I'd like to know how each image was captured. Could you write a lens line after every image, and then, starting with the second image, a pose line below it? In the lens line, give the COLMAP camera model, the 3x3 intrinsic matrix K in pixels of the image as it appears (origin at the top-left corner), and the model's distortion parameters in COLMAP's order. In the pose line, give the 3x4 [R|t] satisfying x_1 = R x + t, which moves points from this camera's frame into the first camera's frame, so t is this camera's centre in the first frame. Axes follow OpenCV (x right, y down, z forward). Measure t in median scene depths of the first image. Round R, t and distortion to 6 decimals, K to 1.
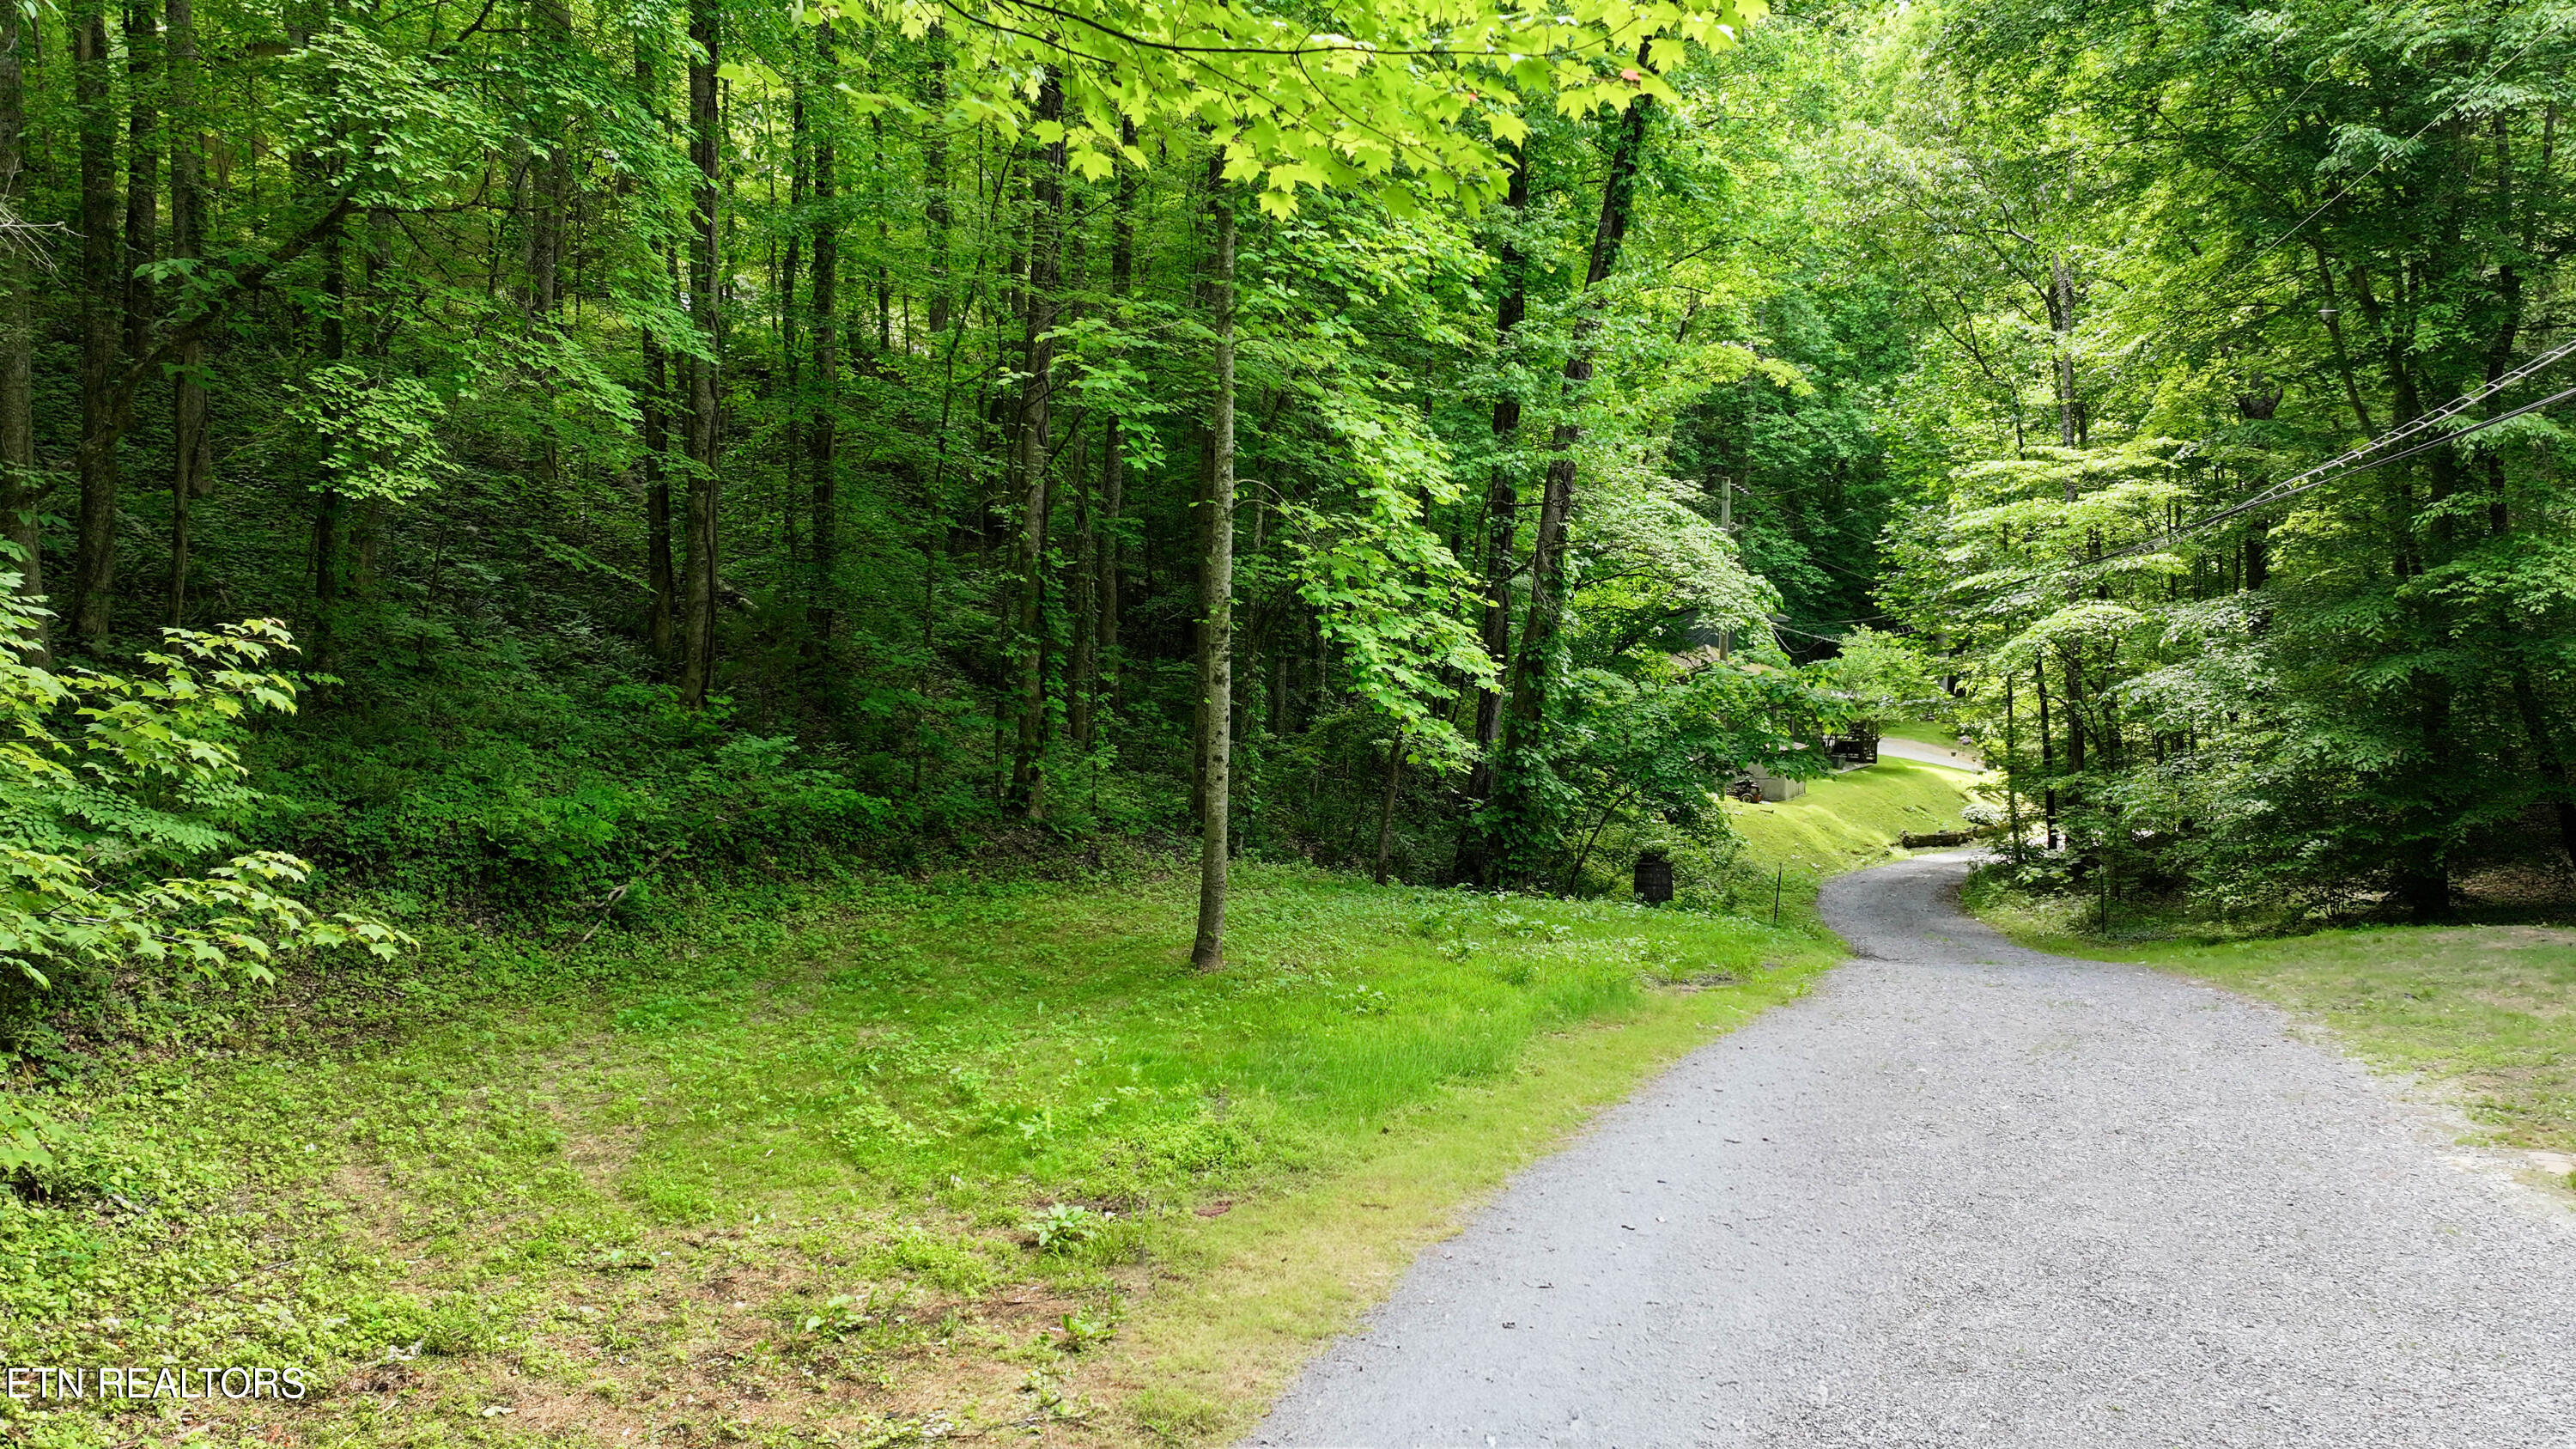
lens RADIAL K [[2065.5, 0, 1284.9], [0, 2065.5, 735.4], [0, 0, 1]] dist [-0.001189, 0.013969]
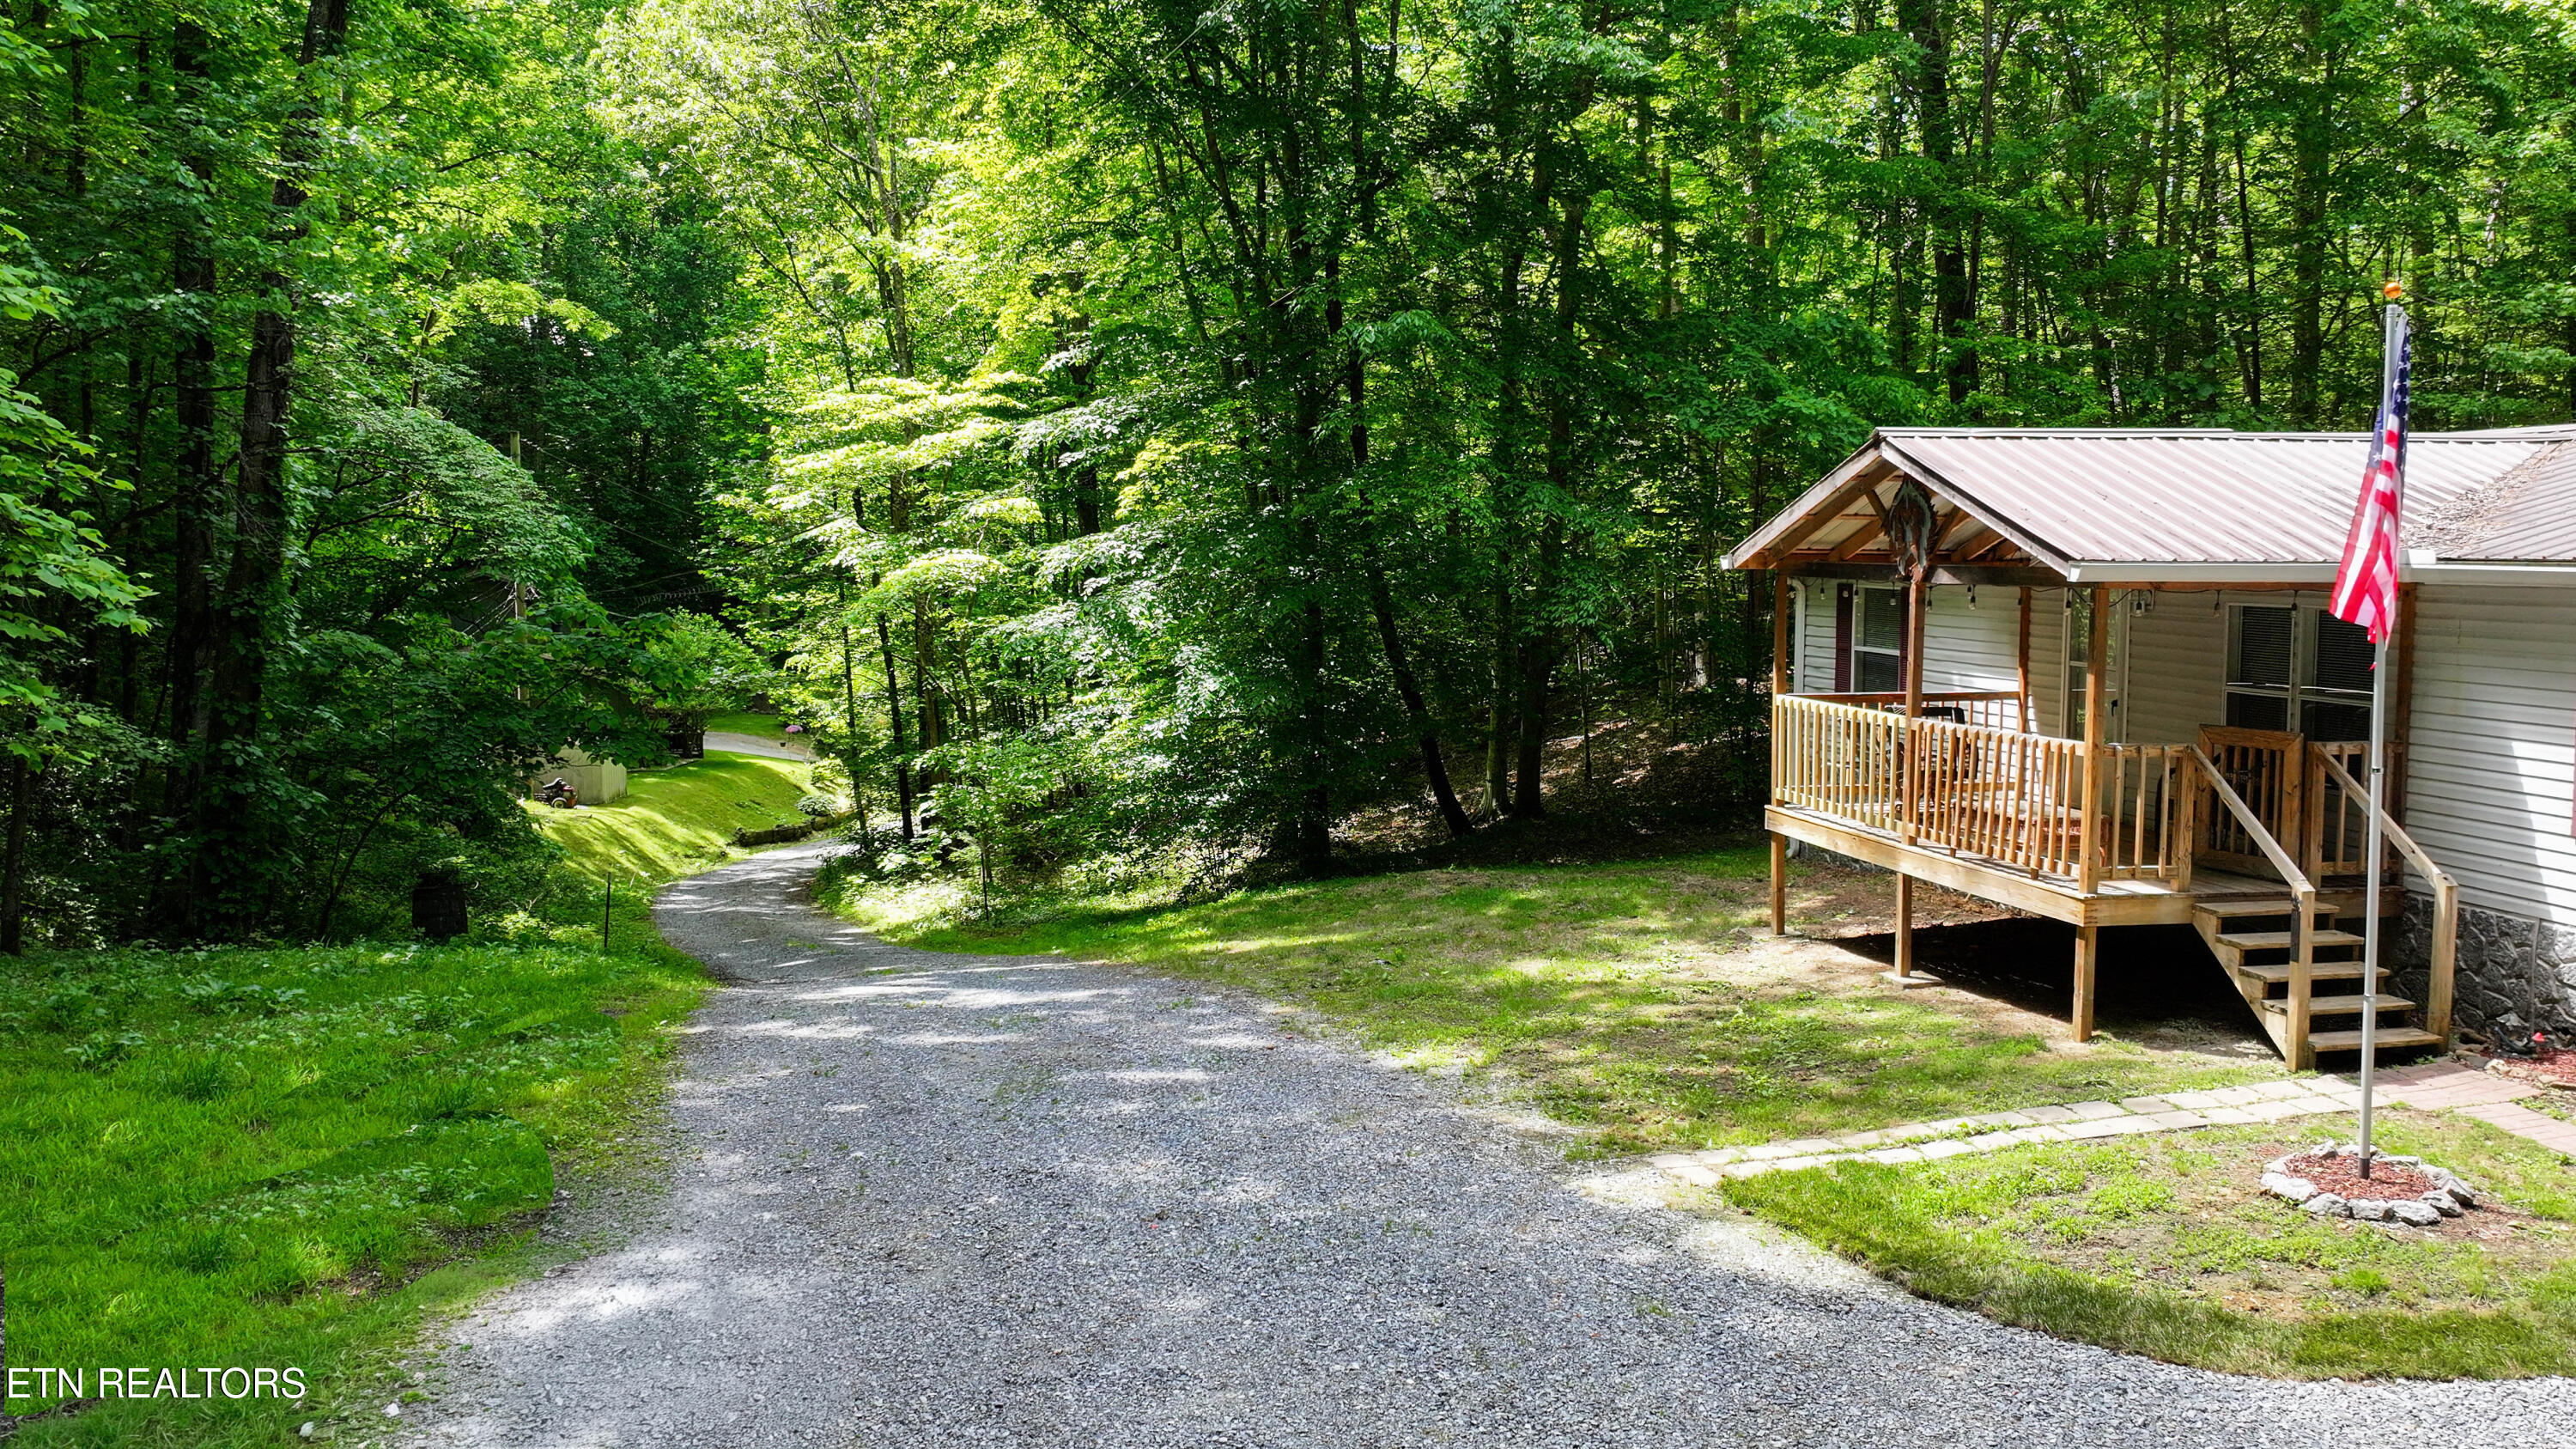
lens RADIAL K [[2065.5, 0, 1264.9], [0, 2065.5, 727.1], [0, 0, 1]] dist [-0.001189, 0.013969]
pose [[0.850120, -0.047303, 0.524460, 0.036867], [0.051542, 0.998650, 0.006525, 0.012599], [-0.524060, 0.021485, 0.851410, 0.173394]]
